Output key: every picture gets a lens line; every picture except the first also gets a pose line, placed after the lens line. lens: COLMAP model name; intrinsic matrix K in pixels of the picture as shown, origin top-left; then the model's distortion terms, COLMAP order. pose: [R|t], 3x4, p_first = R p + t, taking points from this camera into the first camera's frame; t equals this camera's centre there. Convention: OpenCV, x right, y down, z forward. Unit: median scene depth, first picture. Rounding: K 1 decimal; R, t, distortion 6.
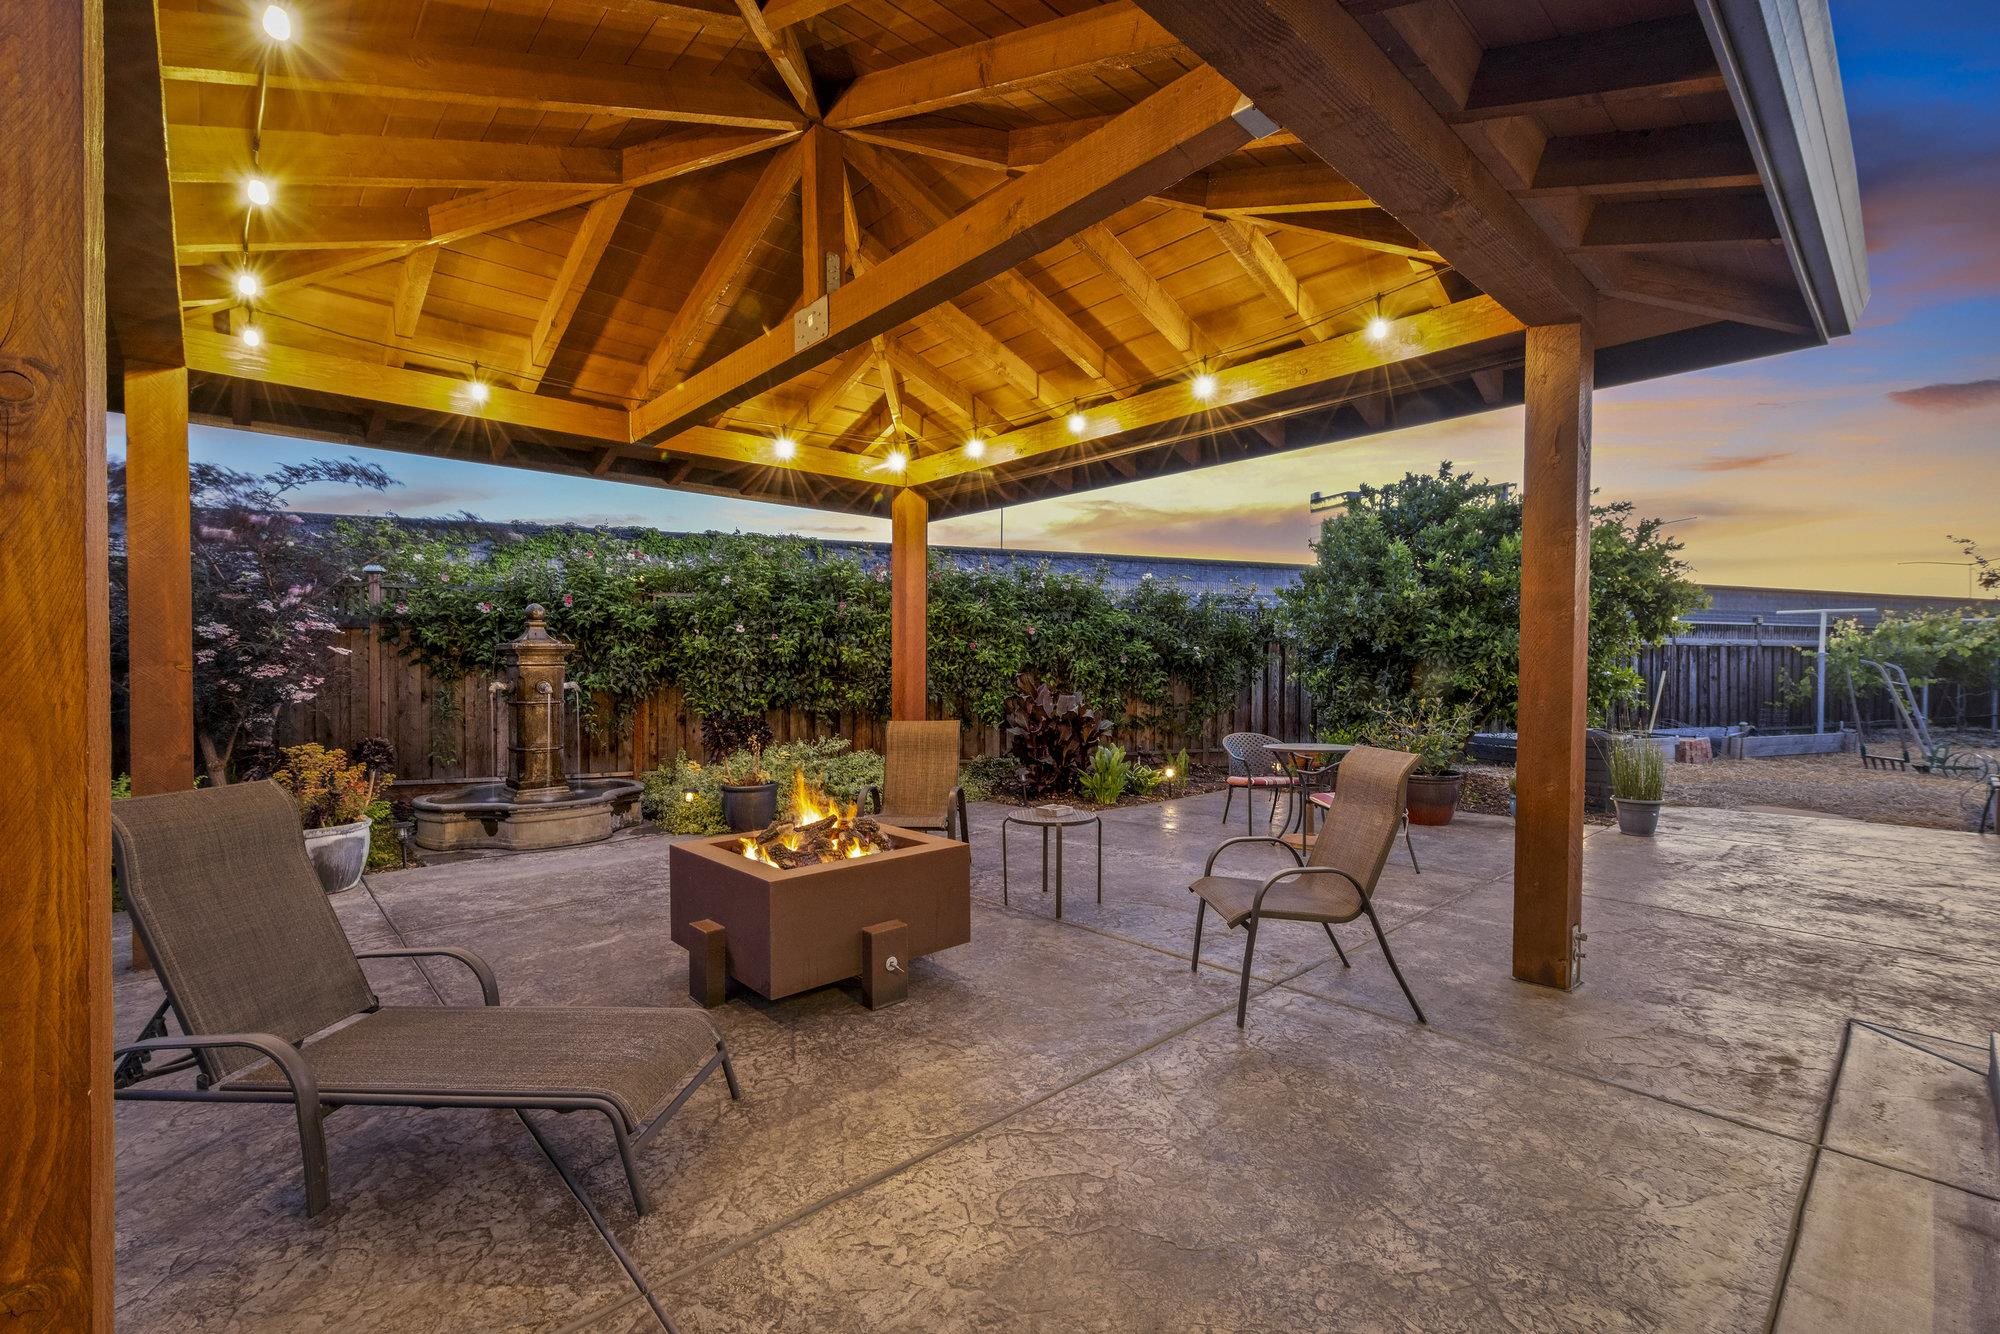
lens RADIAL K [[866.1, 0, 1007.4], [0, 866.1, 670.7], [0, 0, 1]] dist [-0.000618, 0.000128]
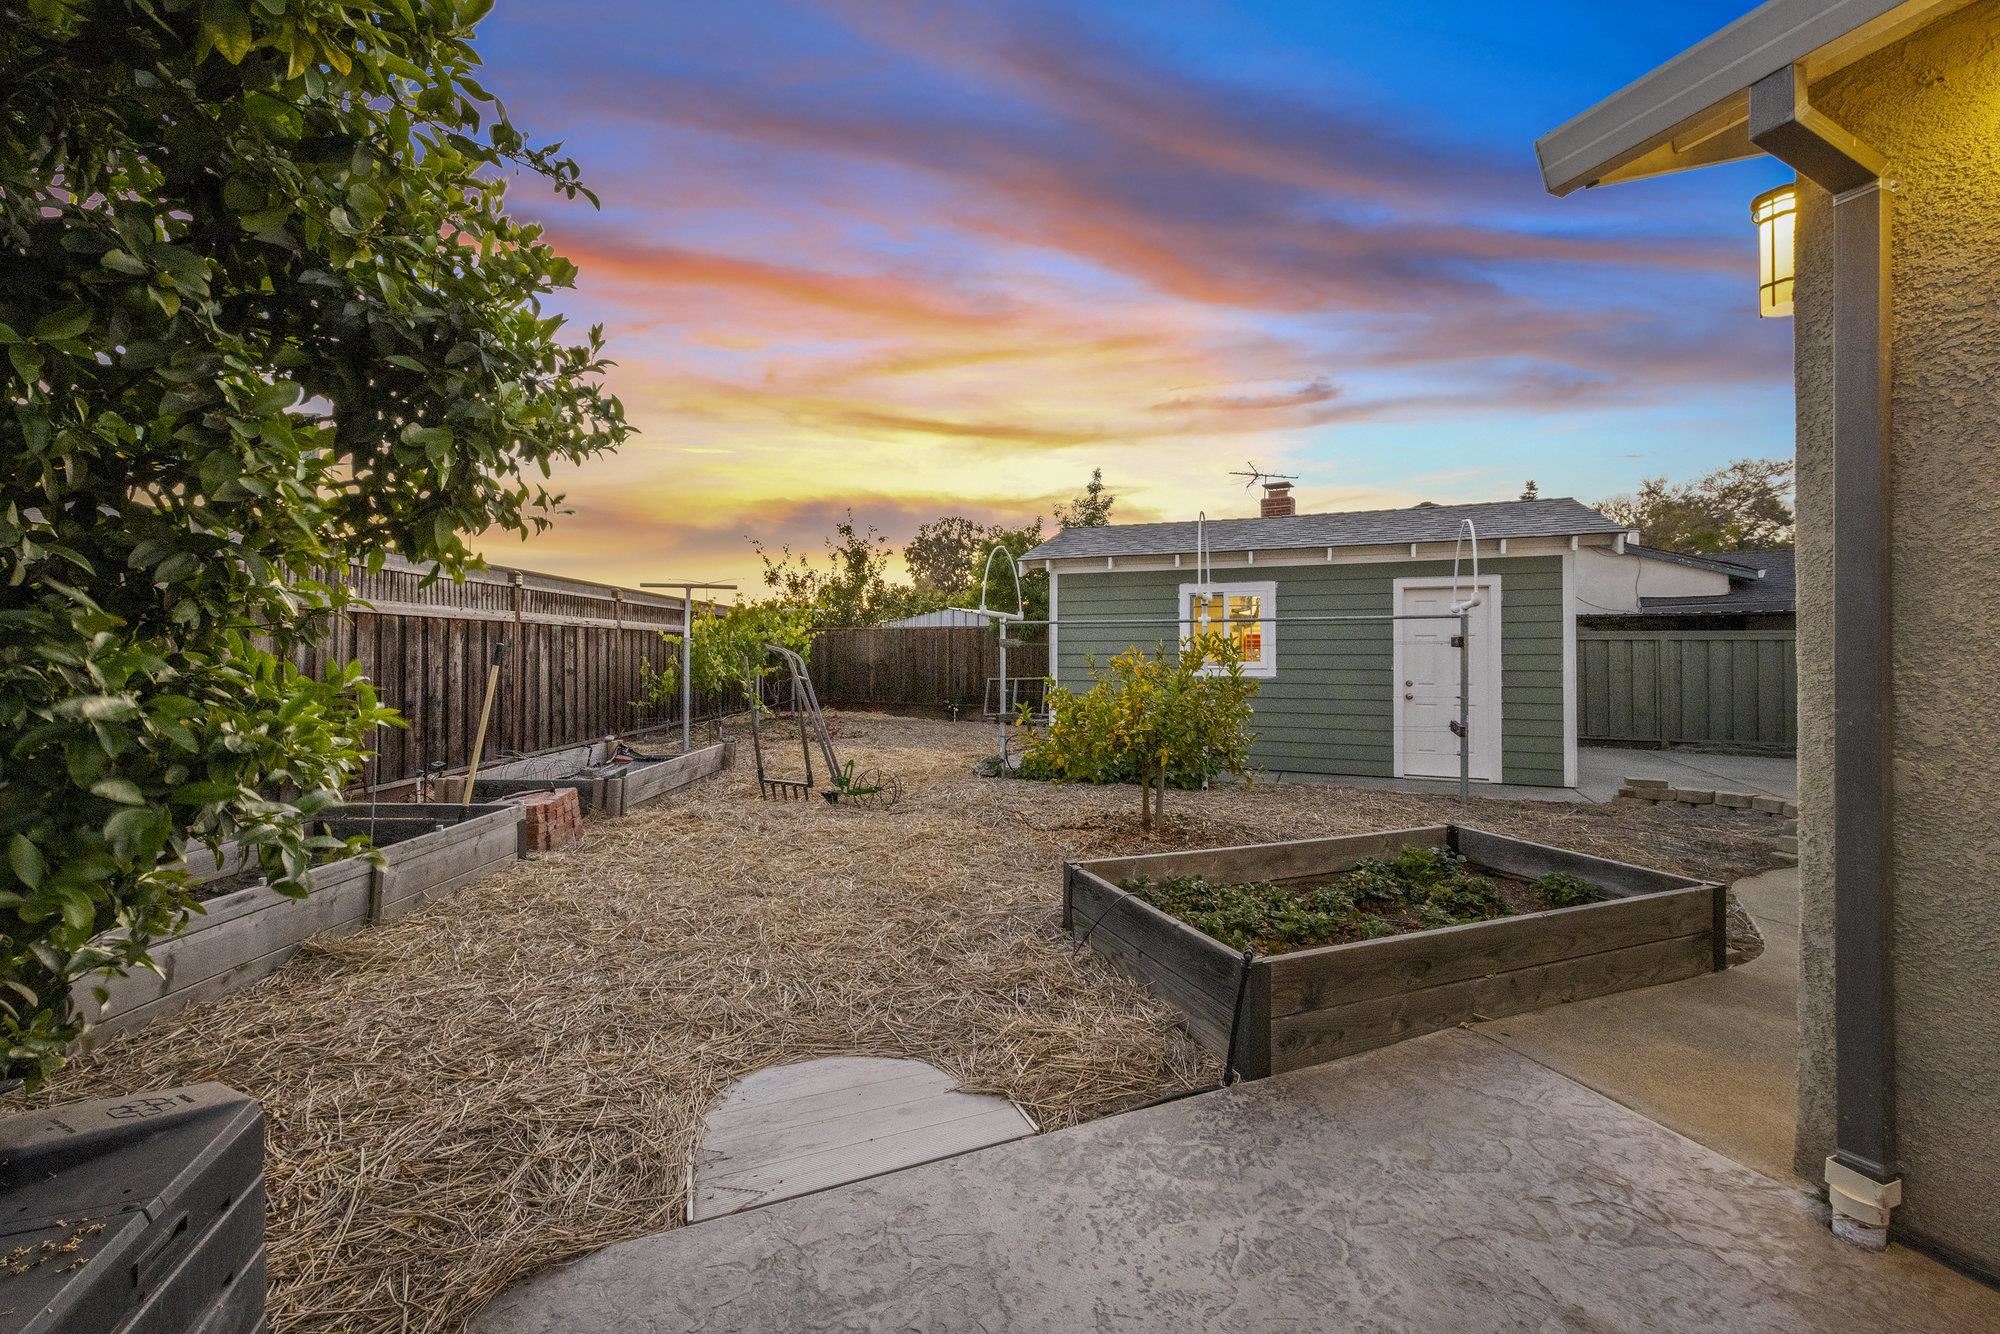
lens RADIAL K [[807.3, 0, 1003.7], [0, 807.3, 652.6], [0, 0, 1]] dist [0.001370, 0.000040]
pose [[0.366783, -0.002726, 0.930303, 0.333276], [0.005928, 0.999982, 0.000593, -0.005452], [-0.930288, 0.005297, 0.366792, 0.429722]]
